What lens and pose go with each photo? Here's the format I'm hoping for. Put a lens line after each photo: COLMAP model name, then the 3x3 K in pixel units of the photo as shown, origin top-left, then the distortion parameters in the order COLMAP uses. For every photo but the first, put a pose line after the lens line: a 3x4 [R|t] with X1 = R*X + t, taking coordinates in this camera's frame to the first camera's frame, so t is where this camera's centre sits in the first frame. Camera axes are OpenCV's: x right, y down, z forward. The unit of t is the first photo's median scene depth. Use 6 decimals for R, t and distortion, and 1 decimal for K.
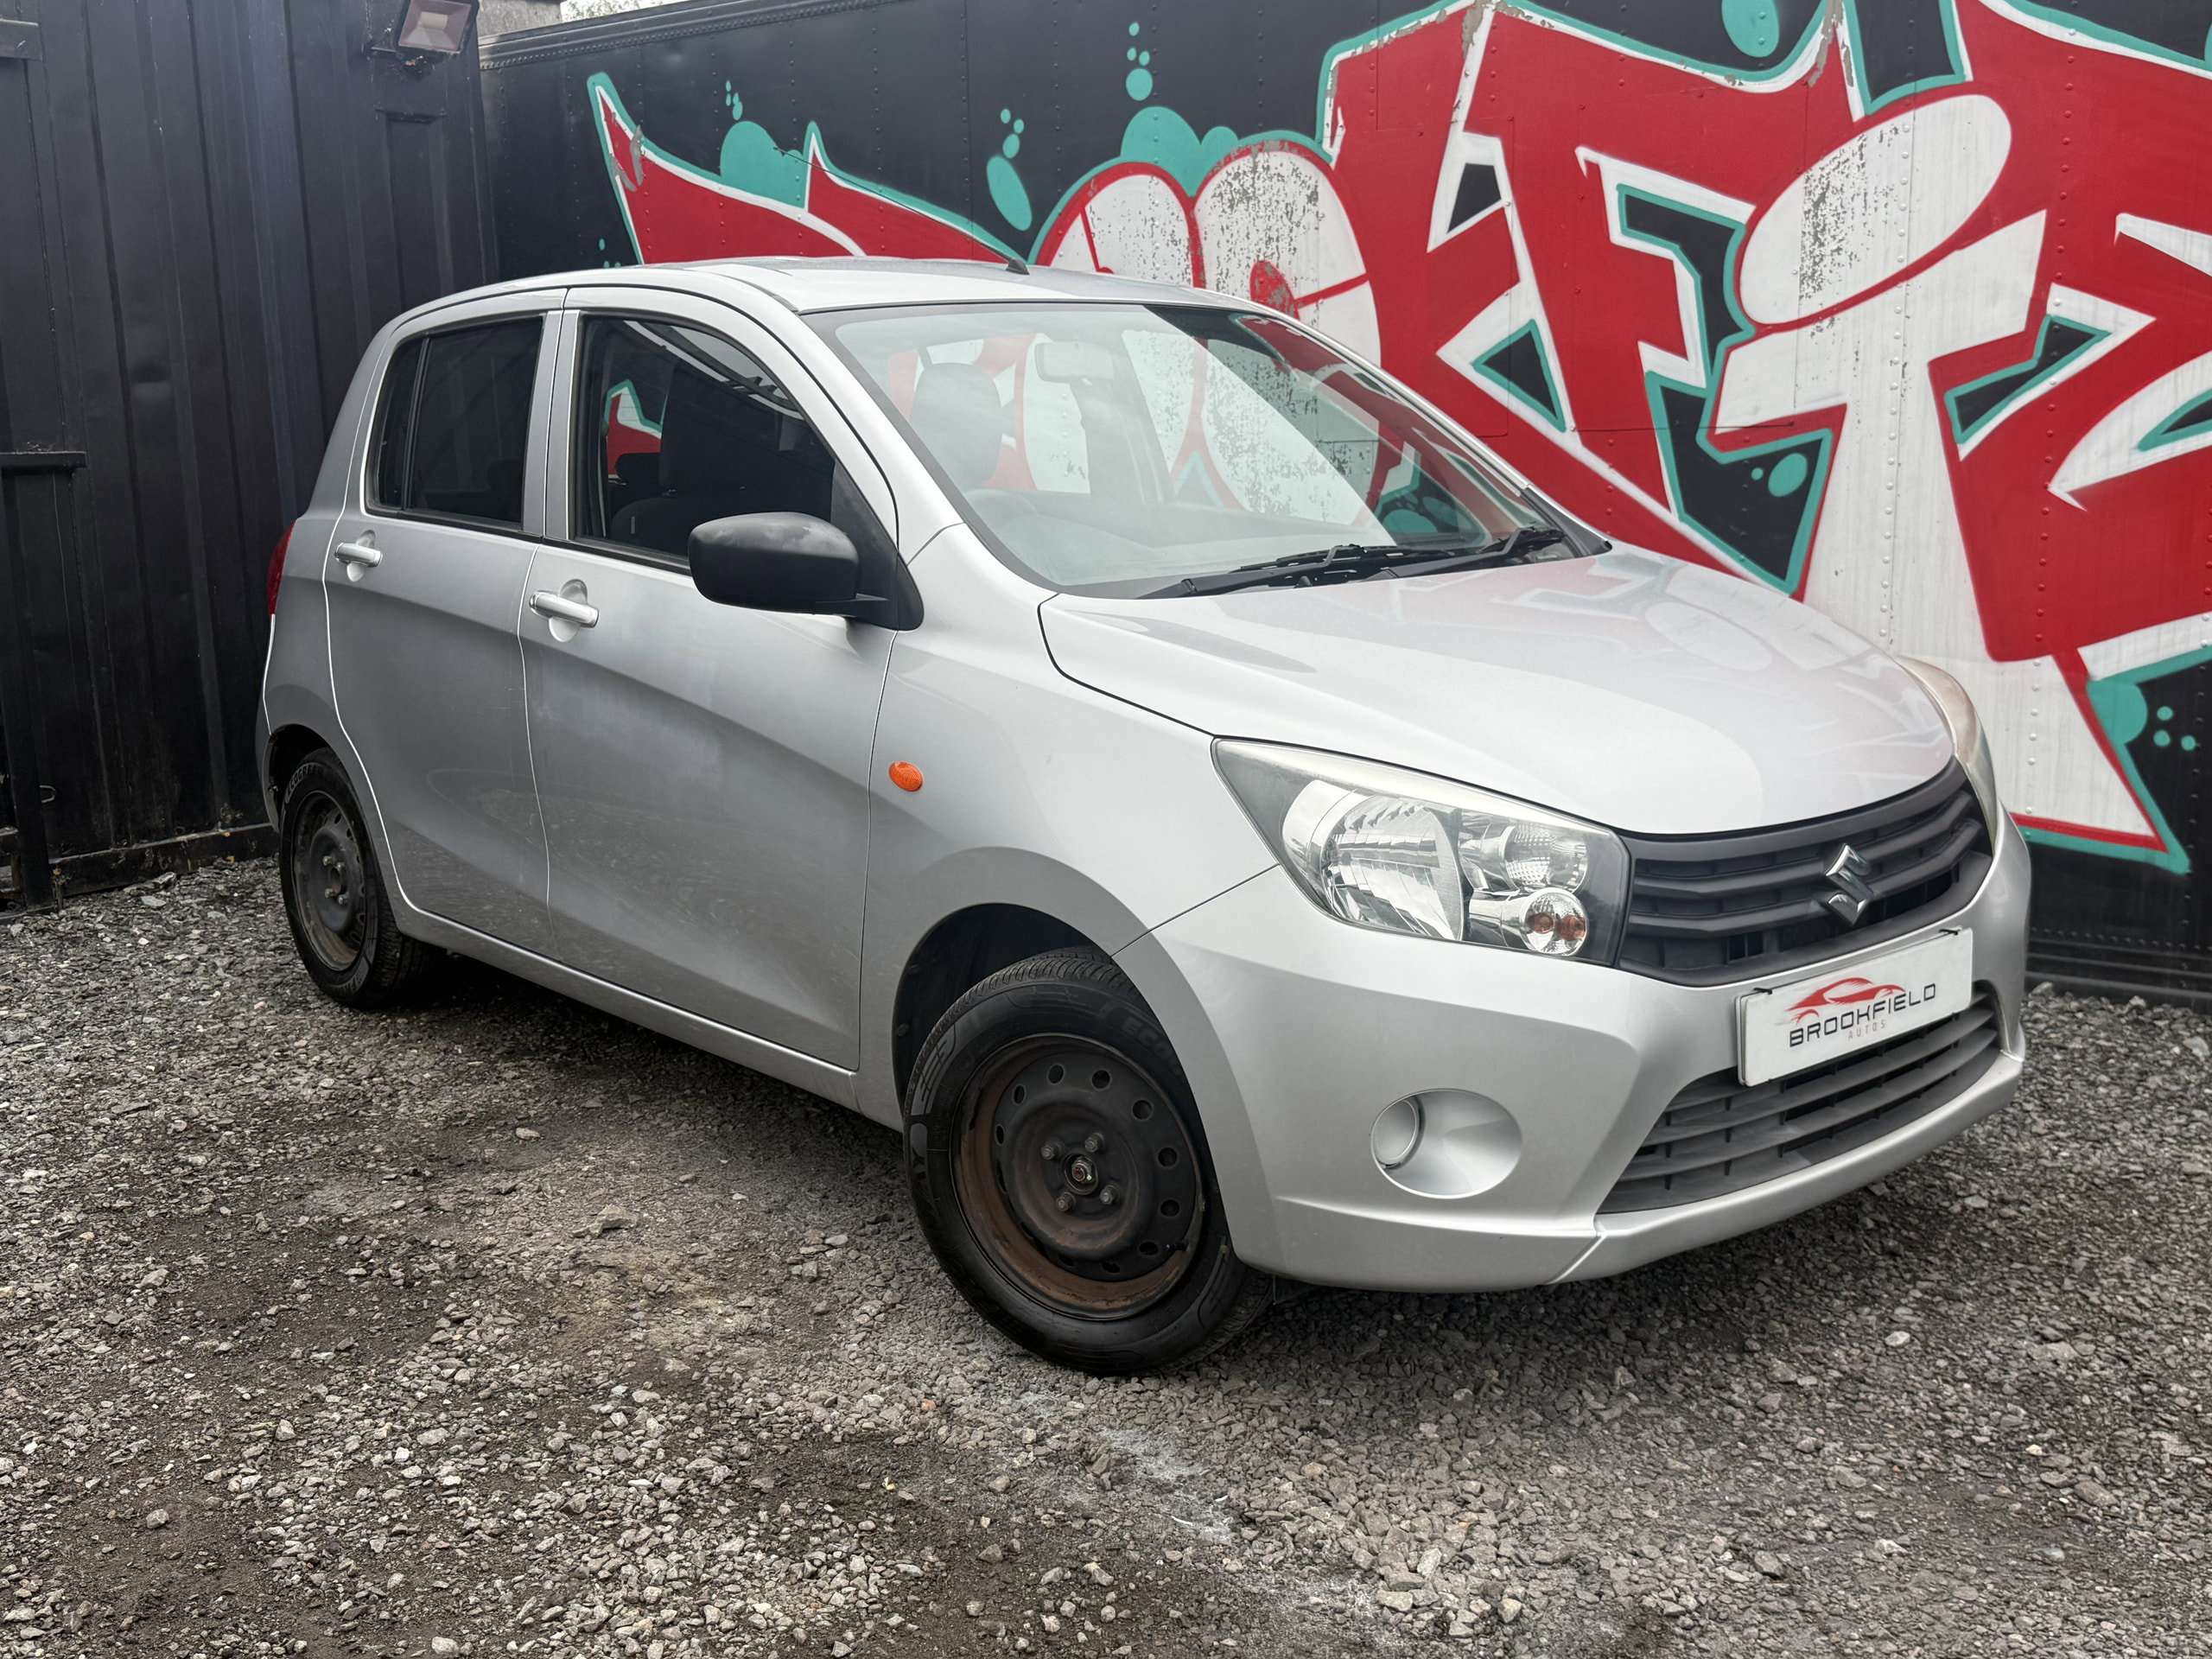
lens RADIAL K [[2156.2, 0, 1098.6], [0, 2156.2, 834.3], [0, 0, 1]] dist [0.206897, -0.475620]
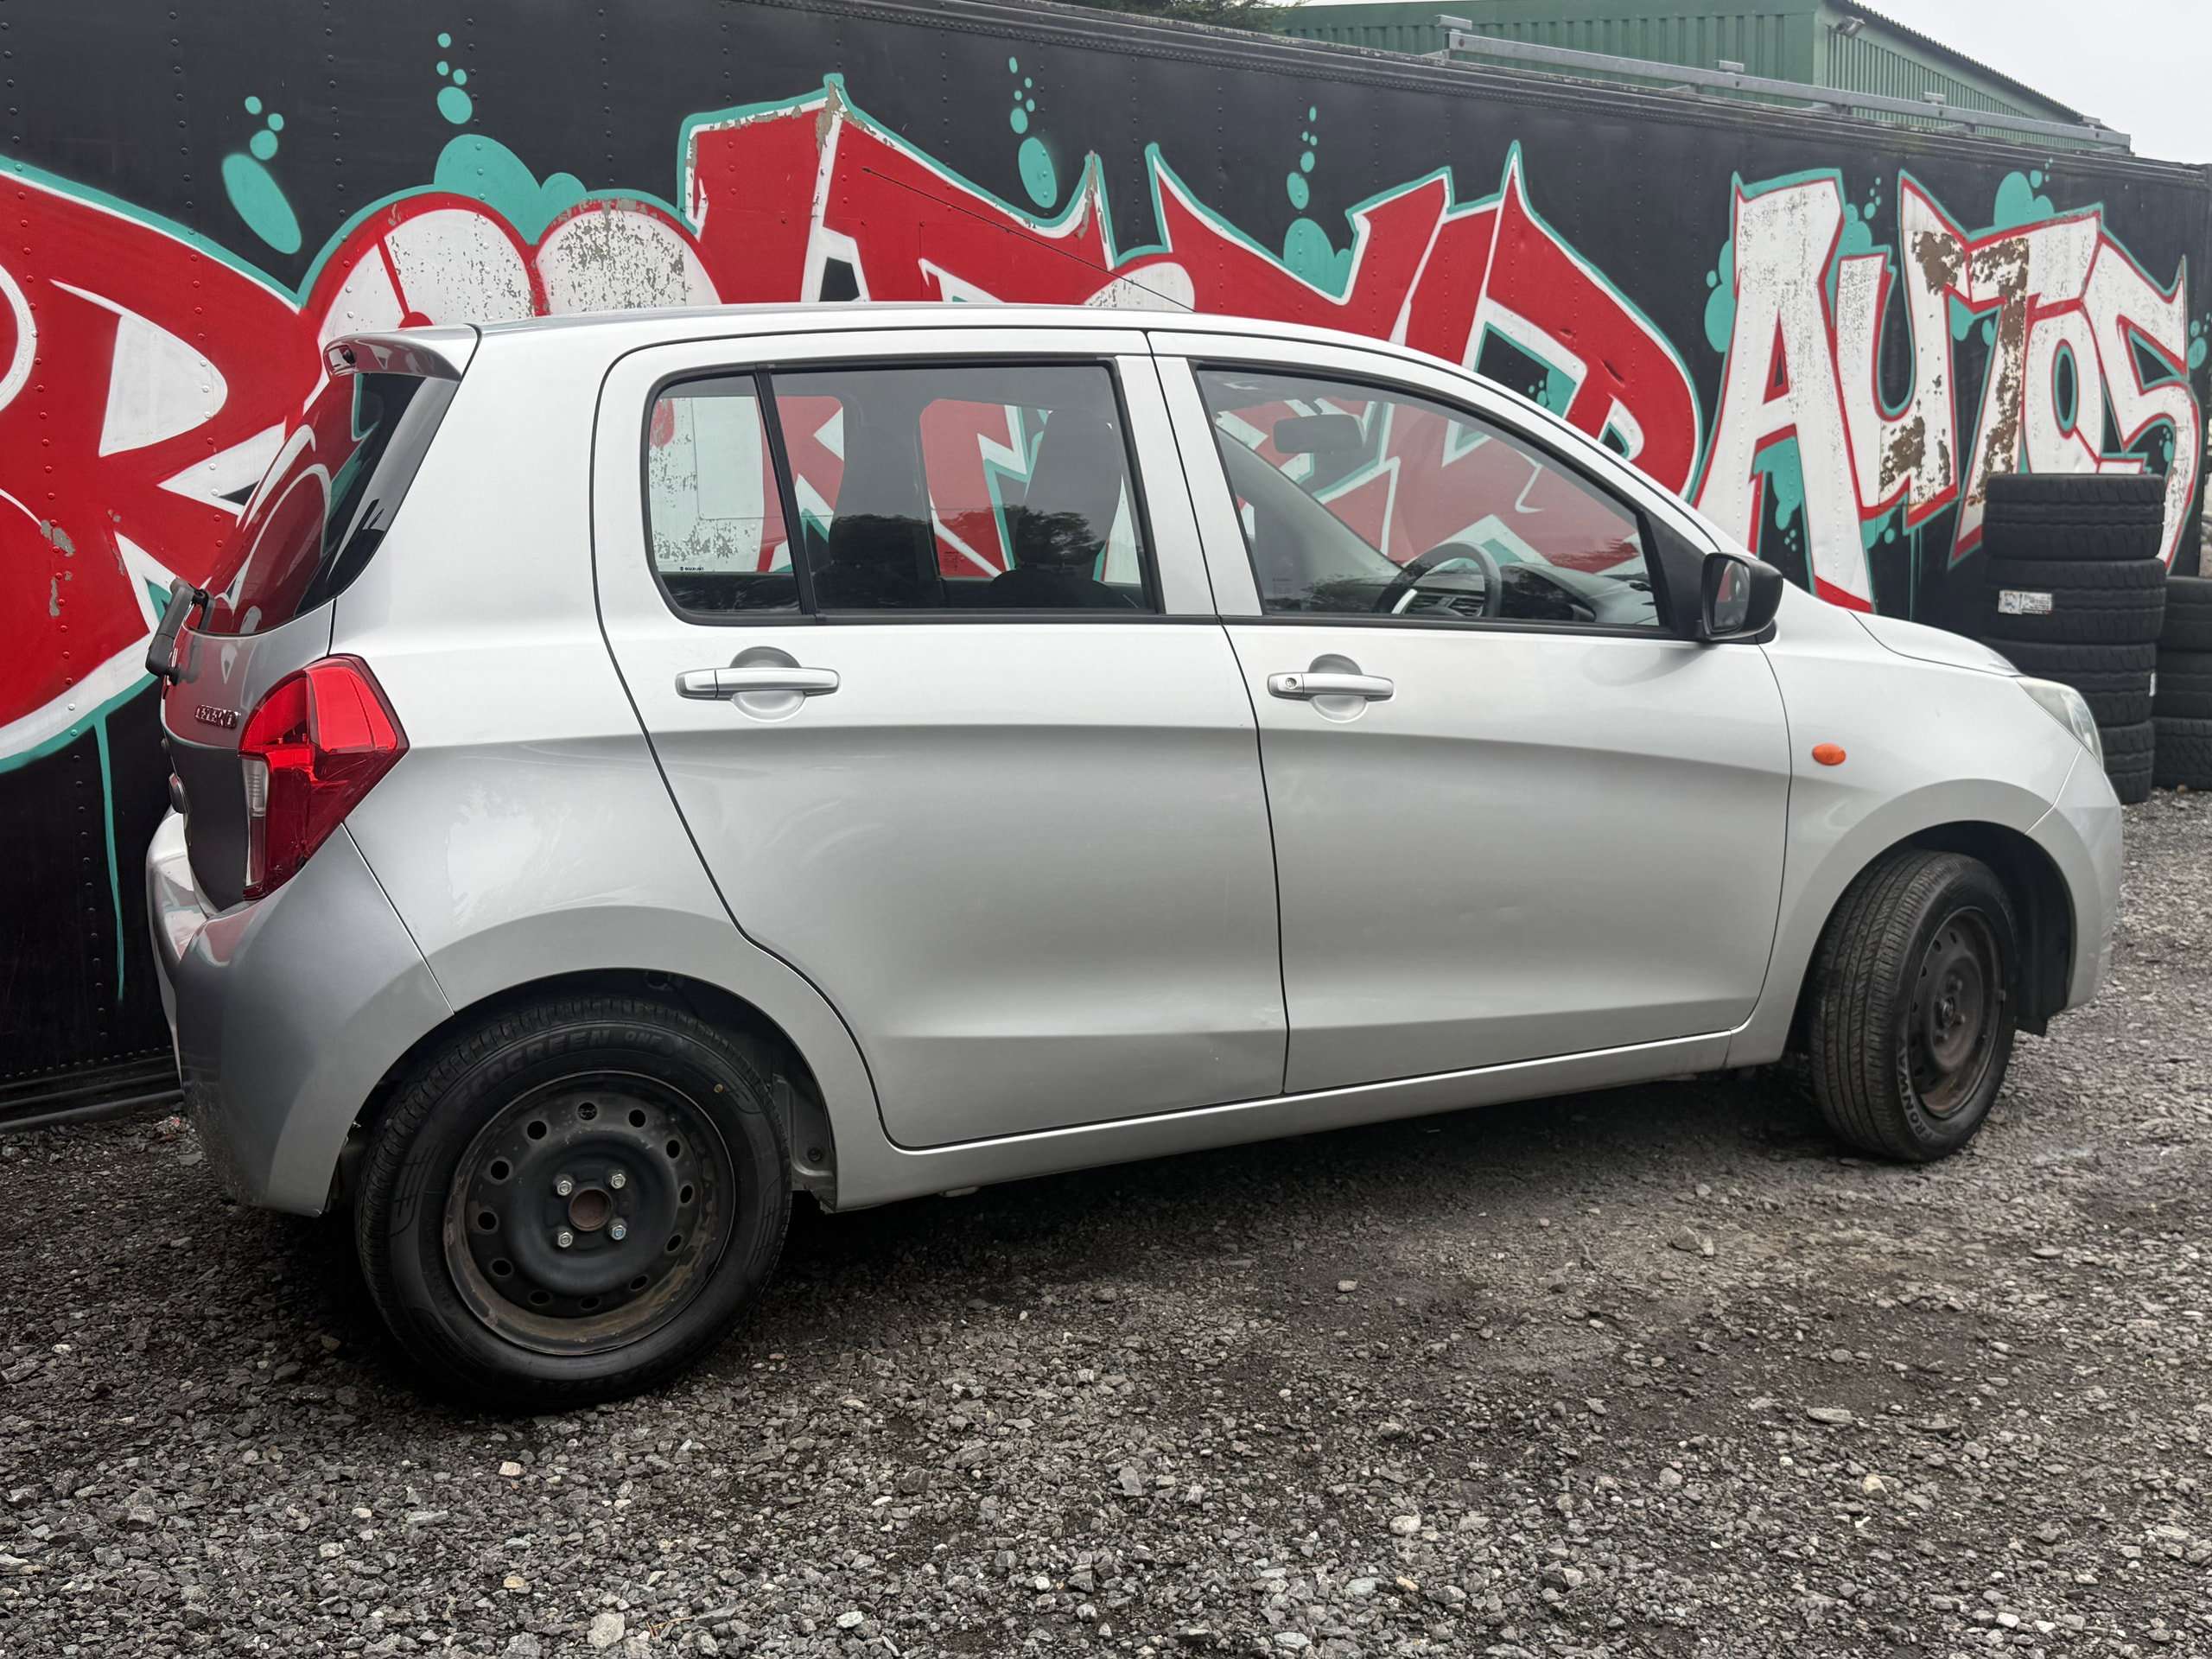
lens RADIAL K [[2160.1, 0, 1106.0], [0, 2160.1, 829.5], [0, 0, 1]] dist [0.206107, -0.479753]
pose [[0.260746, -0.140535, 0.955124, -0.917323], [0.193698, 0.976845, 0.090852, -0.117263], [-0.945776, 0.161317, 0.281930, 0.680170]]
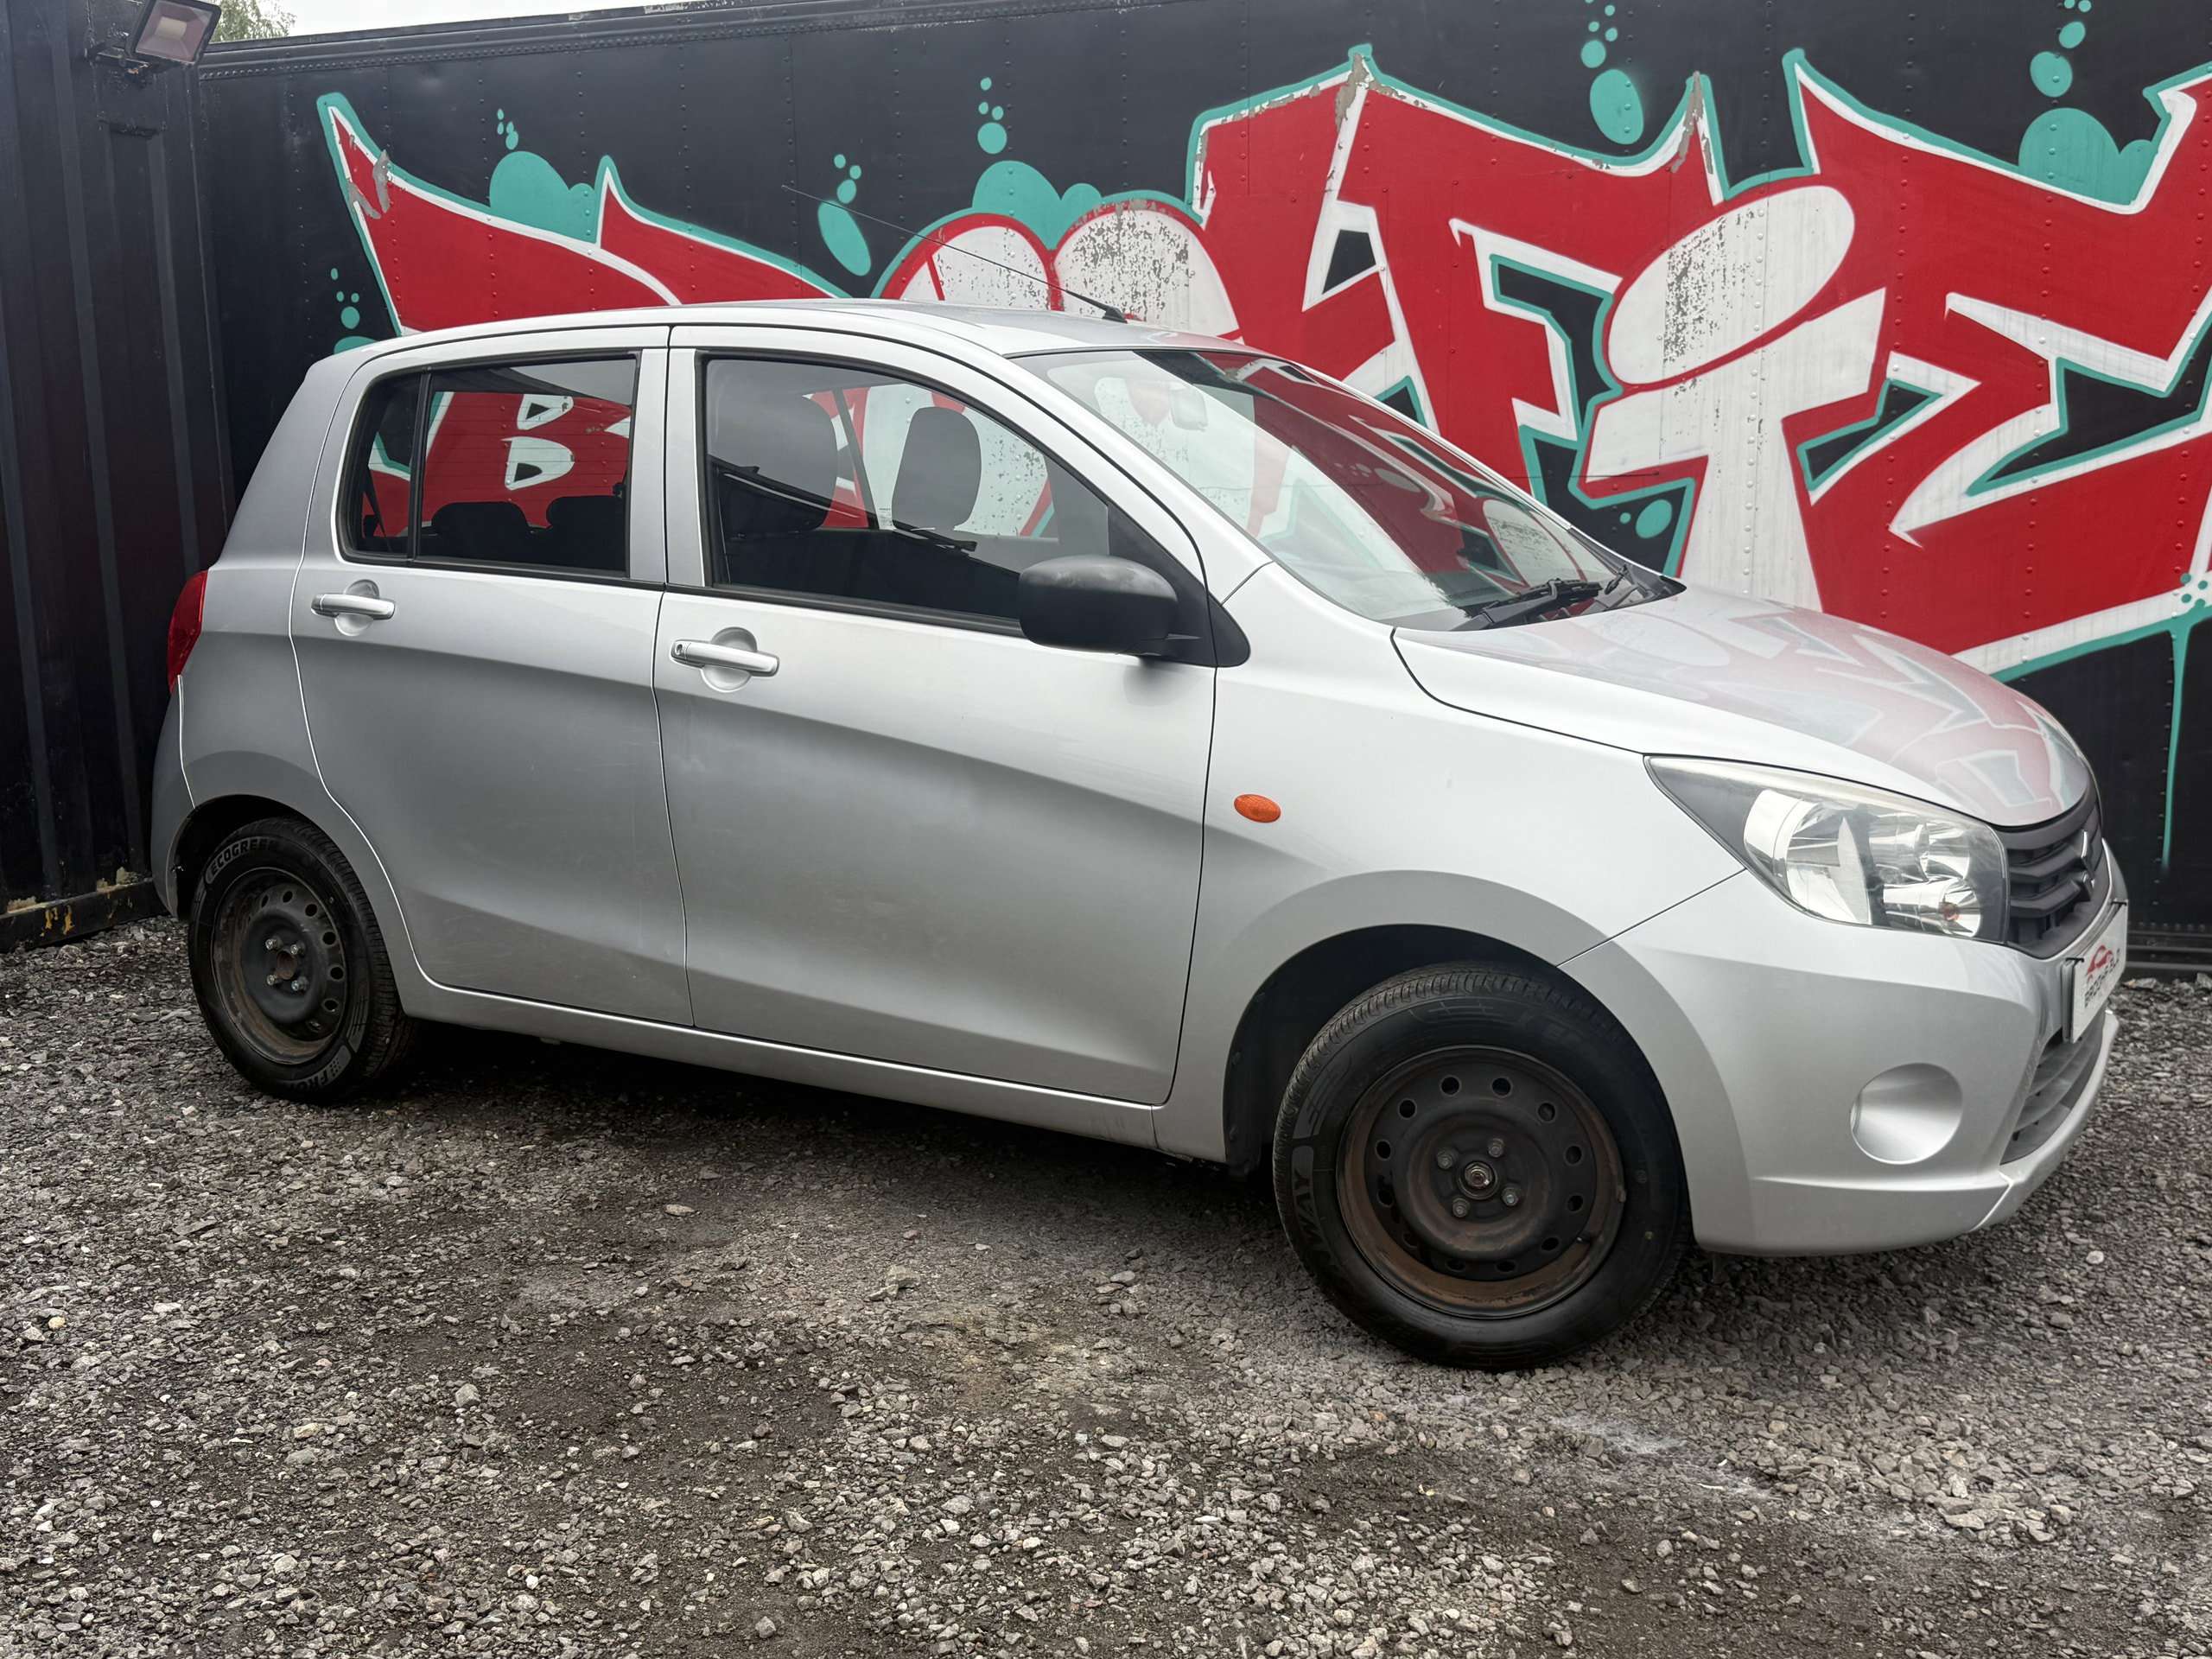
lens RADIAL K [[2150.5, 0, 1099.6], [0, 2150.5, 832.4], [0, 0, 1]] dist [0.215815, -0.499797]
pose [[0.952125, -0.045576, 0.302291, -0.305952], [0.052402, 0.998521, -0.014504, -0.003021], [-0.301183, 0.029650, 0.953105, 0.031898]]
